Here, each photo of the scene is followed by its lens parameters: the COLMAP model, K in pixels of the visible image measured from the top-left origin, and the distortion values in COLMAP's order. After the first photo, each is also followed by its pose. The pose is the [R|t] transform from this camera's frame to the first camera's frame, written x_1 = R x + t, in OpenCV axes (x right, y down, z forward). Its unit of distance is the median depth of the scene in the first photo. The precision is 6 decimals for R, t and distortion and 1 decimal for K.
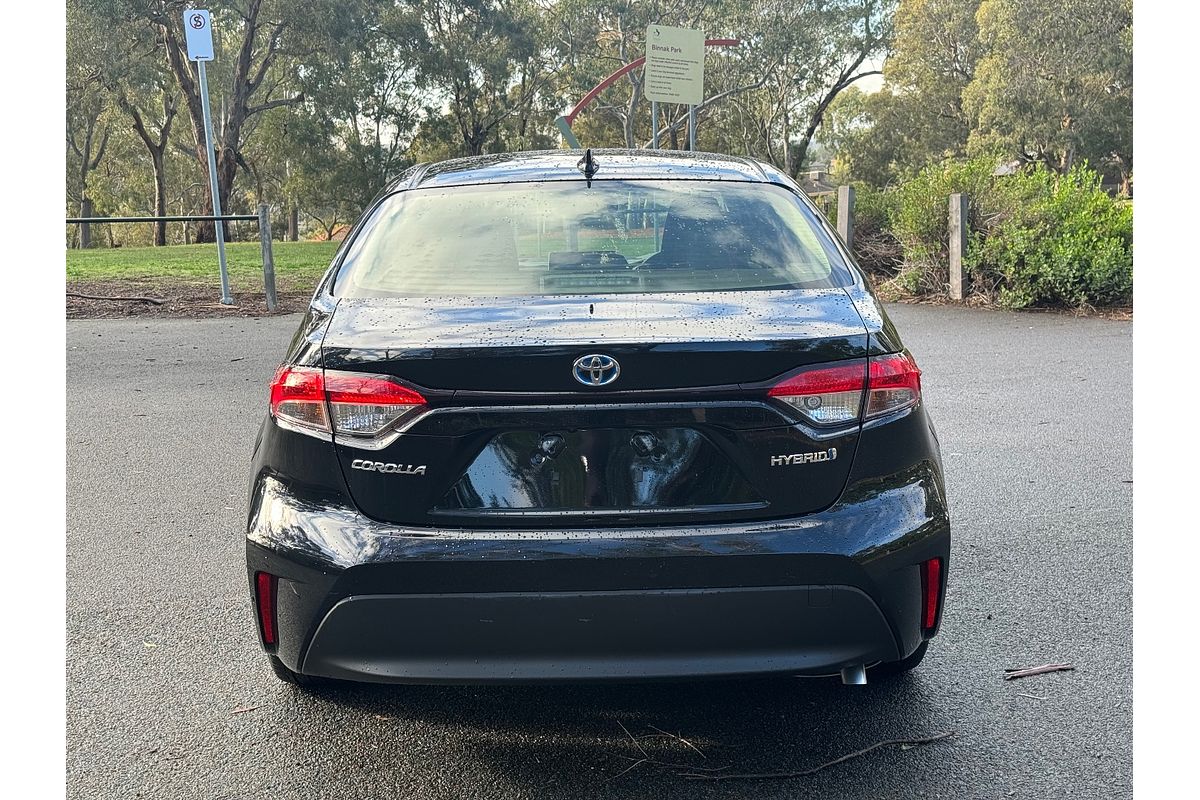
lens RADIAL K [[1585.7, 0, 600.0], [0, 1585.7, 400.0], [0, 0, 1]] dist [0.137196, 0.002700]
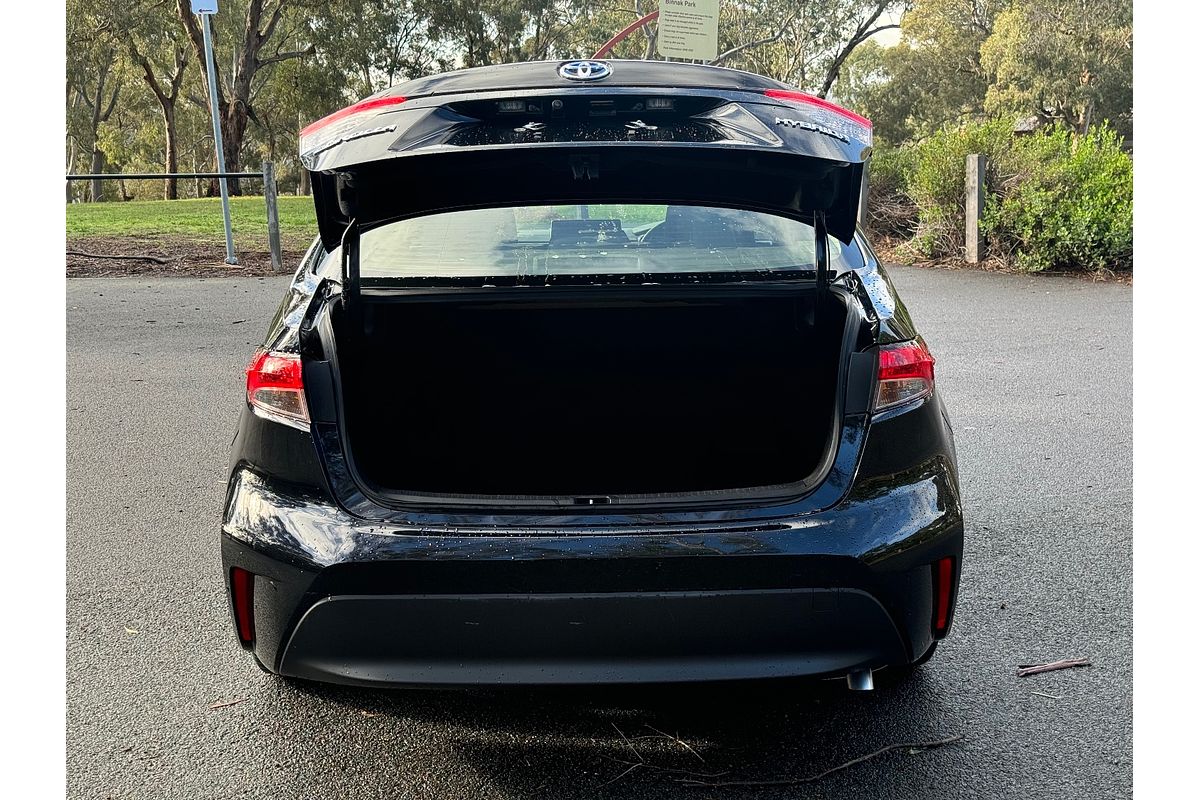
lens RADIAL K [[1580.4, 0, 605.5], [0, 1580.4, 398.0], [0, 0, 1]] dist [0.134079, -0.037710]
pose [[0.999966, 0.006014, -0.005558, 0.003464], [-0.005854, 0.999579, 0.028425, -0.006304], [0.005726, -0.028391, 0.999580, 0.016905]]
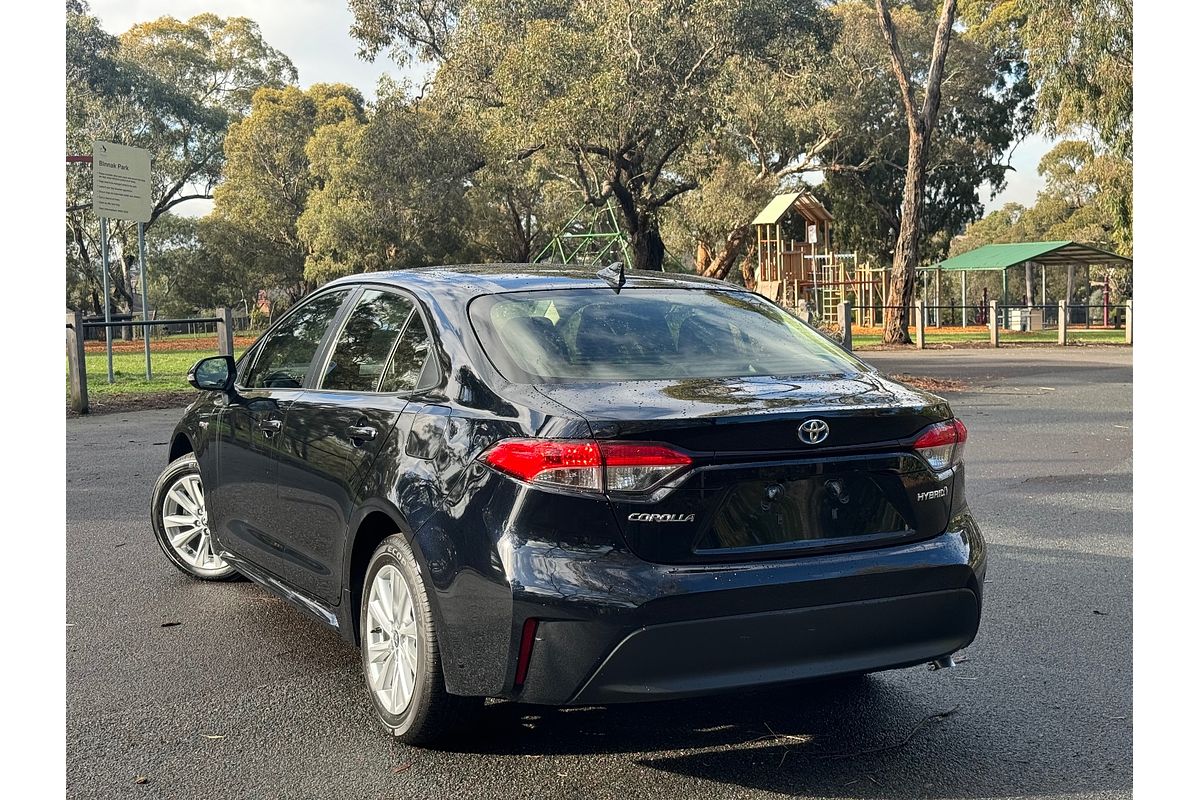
lens RADIAL K [[1580.4, 0, 605.5], [0, 1580.4, 398.0], [0, 0, 1]] dist [0.134079, -0.037710]
pose [[0.889170, -0.019105, 0.457178, -0.222320], [0.054727, 0.996396, -0.064801, 0.008377], [-0.454292, 0.082639, 0.887012, -0.018493]]
